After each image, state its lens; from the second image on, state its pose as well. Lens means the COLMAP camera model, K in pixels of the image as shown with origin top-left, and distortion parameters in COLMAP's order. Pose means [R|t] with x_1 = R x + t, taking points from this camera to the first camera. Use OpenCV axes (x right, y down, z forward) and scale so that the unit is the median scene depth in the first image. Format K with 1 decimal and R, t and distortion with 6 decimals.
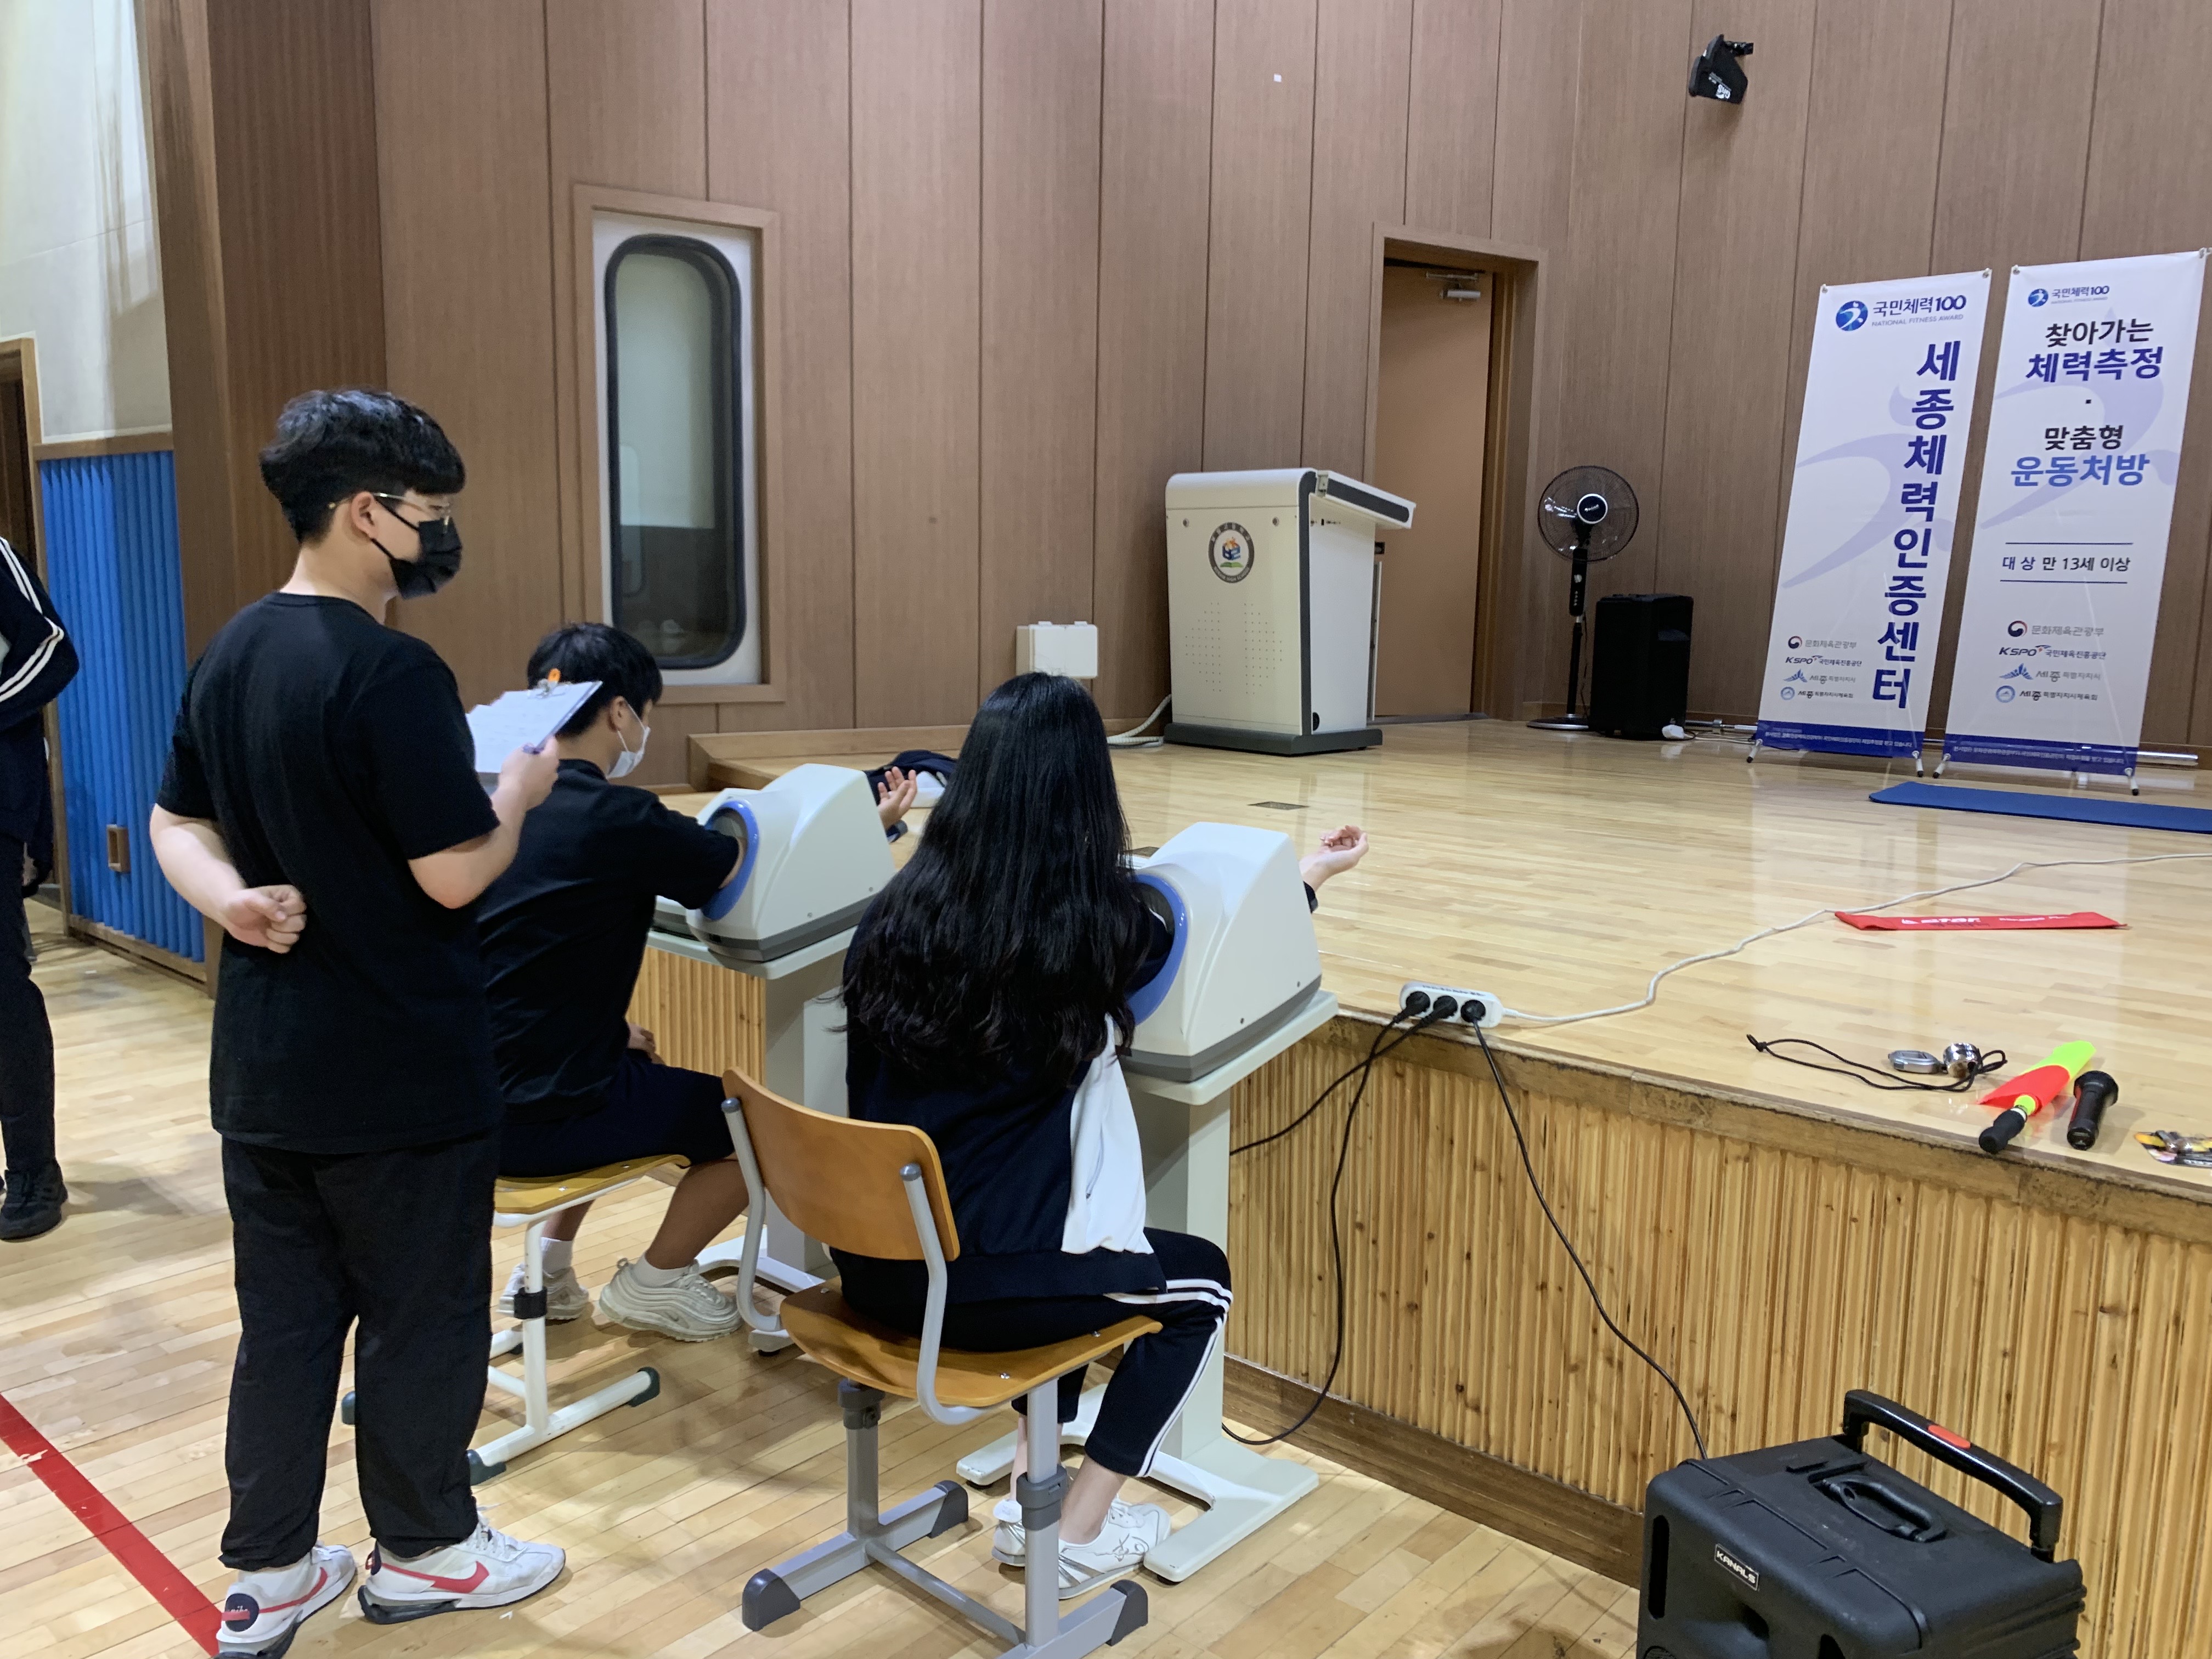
lens RADIAL K [[1681.8, 0, 1102.8], [0, 1681.8, 799.2], [0, 0, 1]] dist [0.041741, -0.035372]
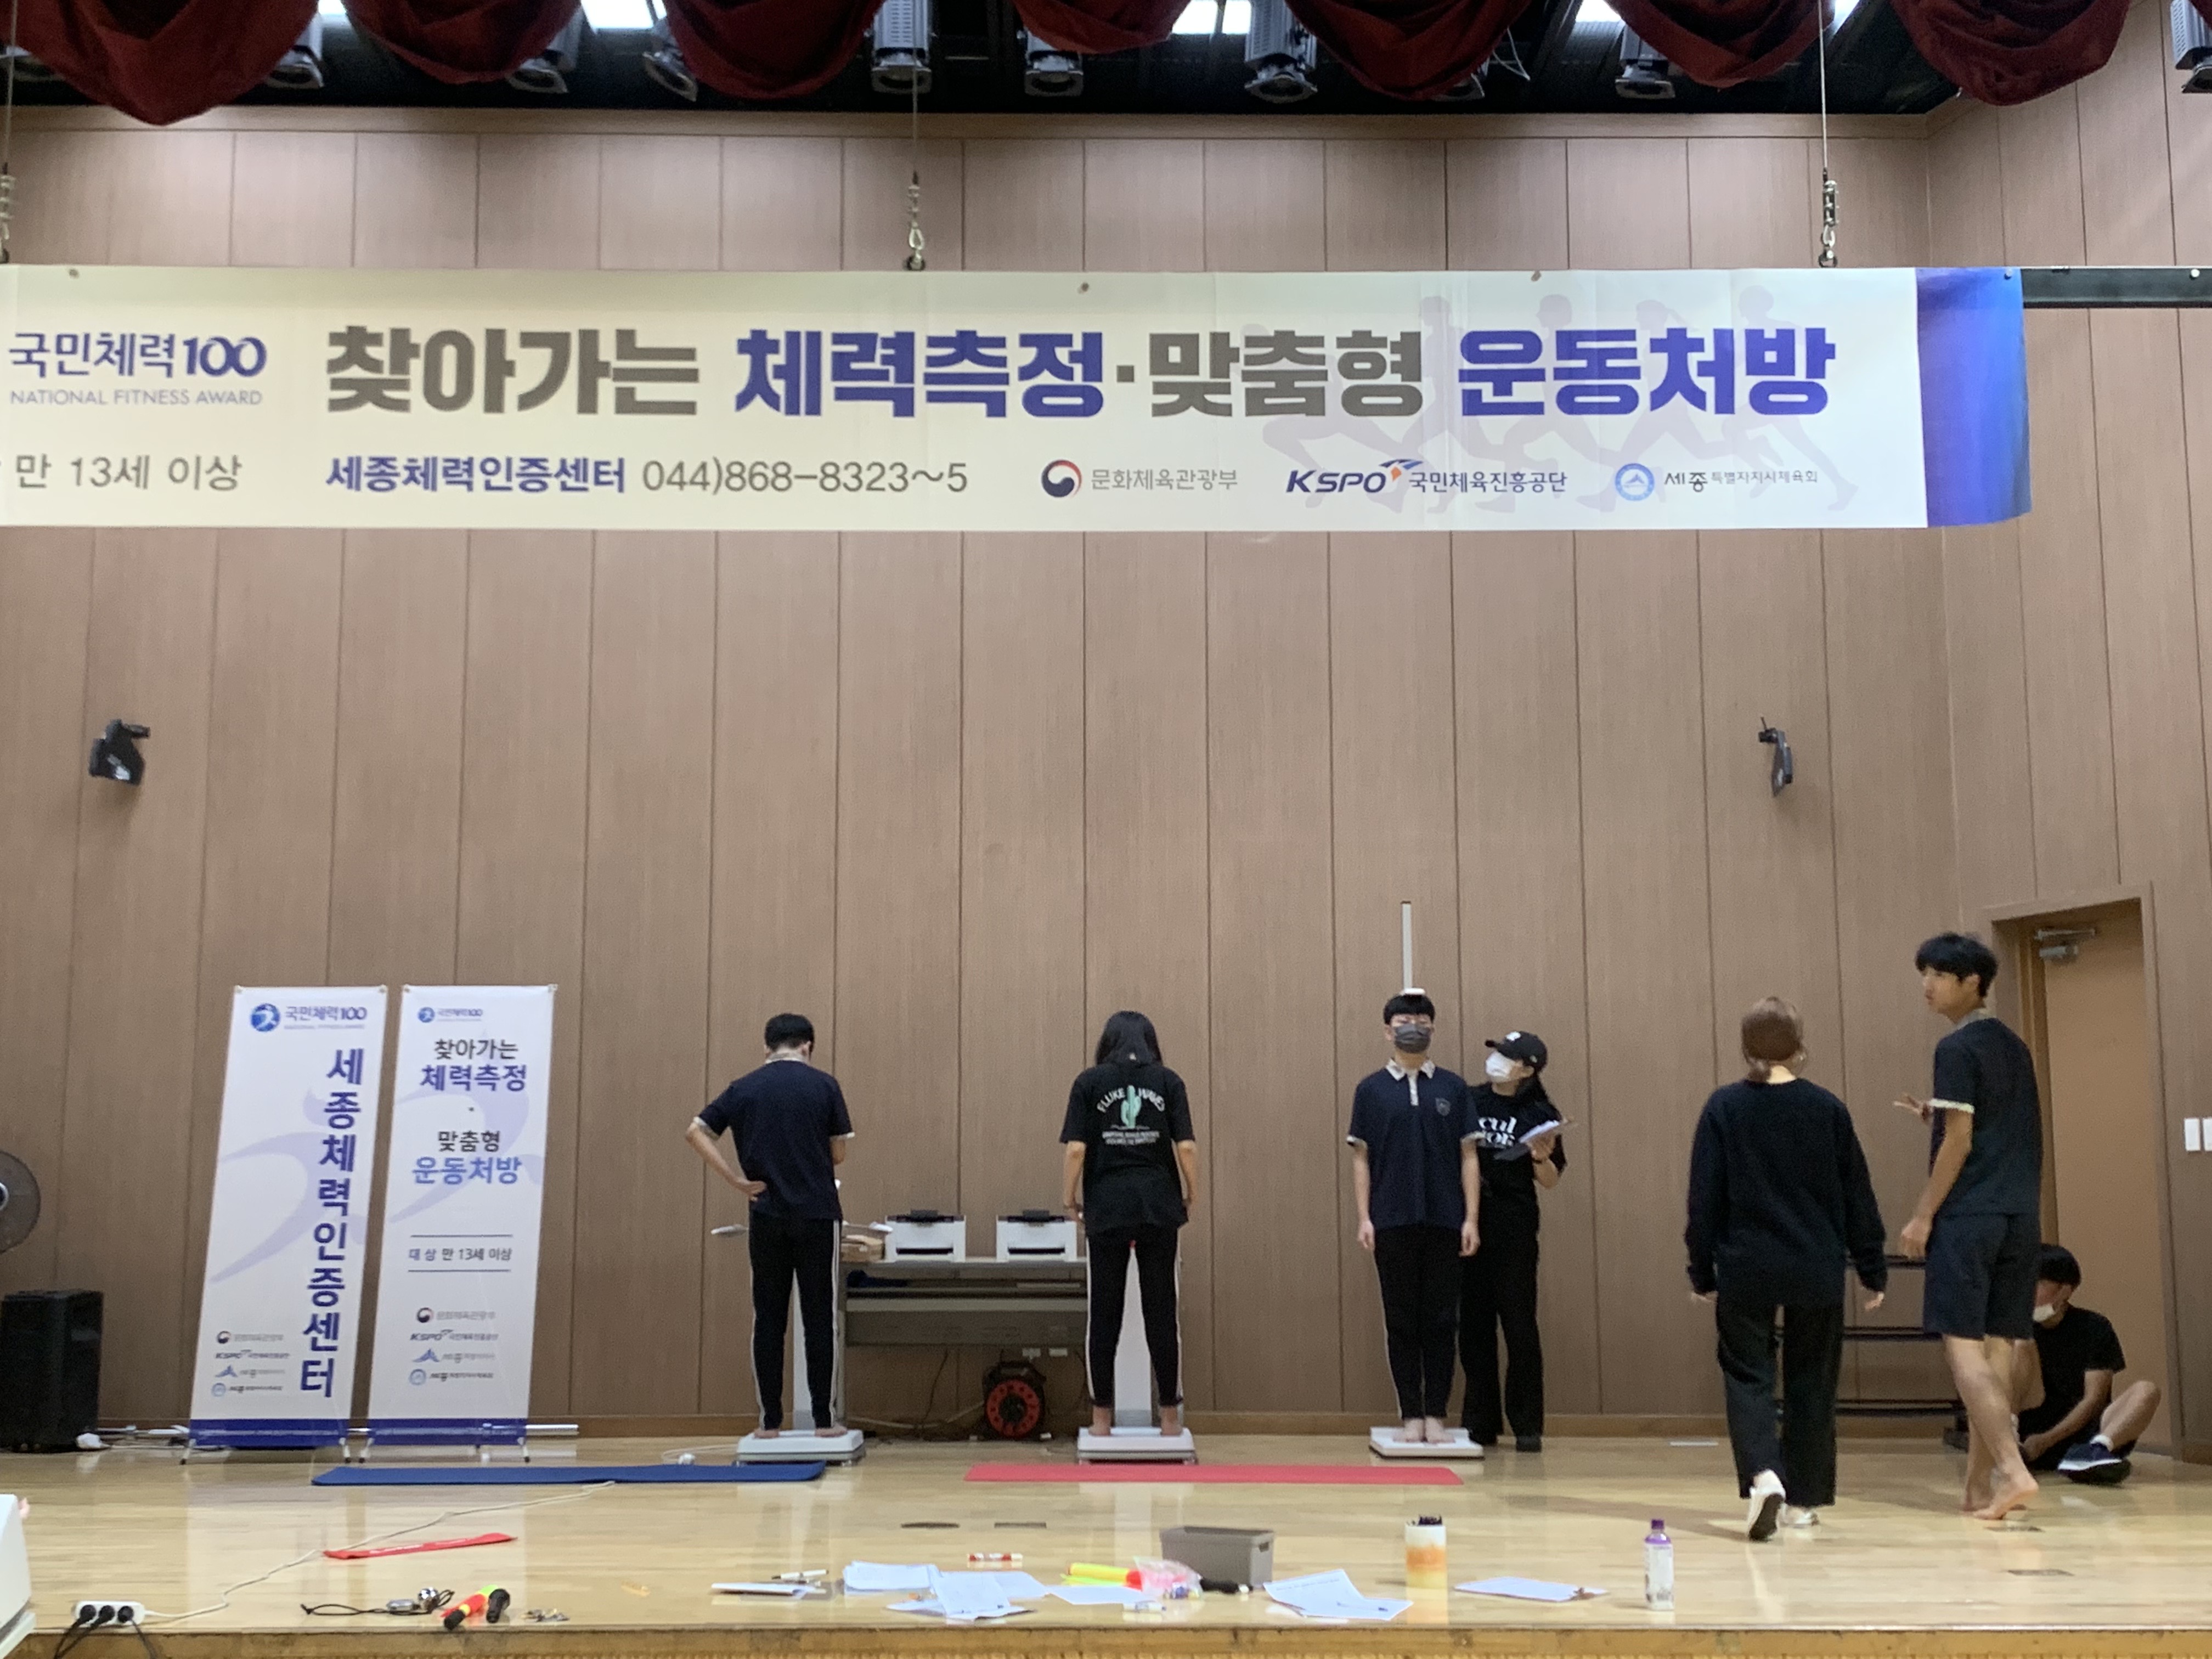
lens RADIAL K [[2722.1, 0, 1106.0], [0, 2722.1, 829.5], [0, 0, 1]] dist [0.034599, -0.017666]
pose [[0.734387, 0.077711, 0.674267, -0.334378], [0.105438, 0.968302, -0.226439, 0.038898], [-0.670491, 0.237388, 0.702914, -0.578481]]
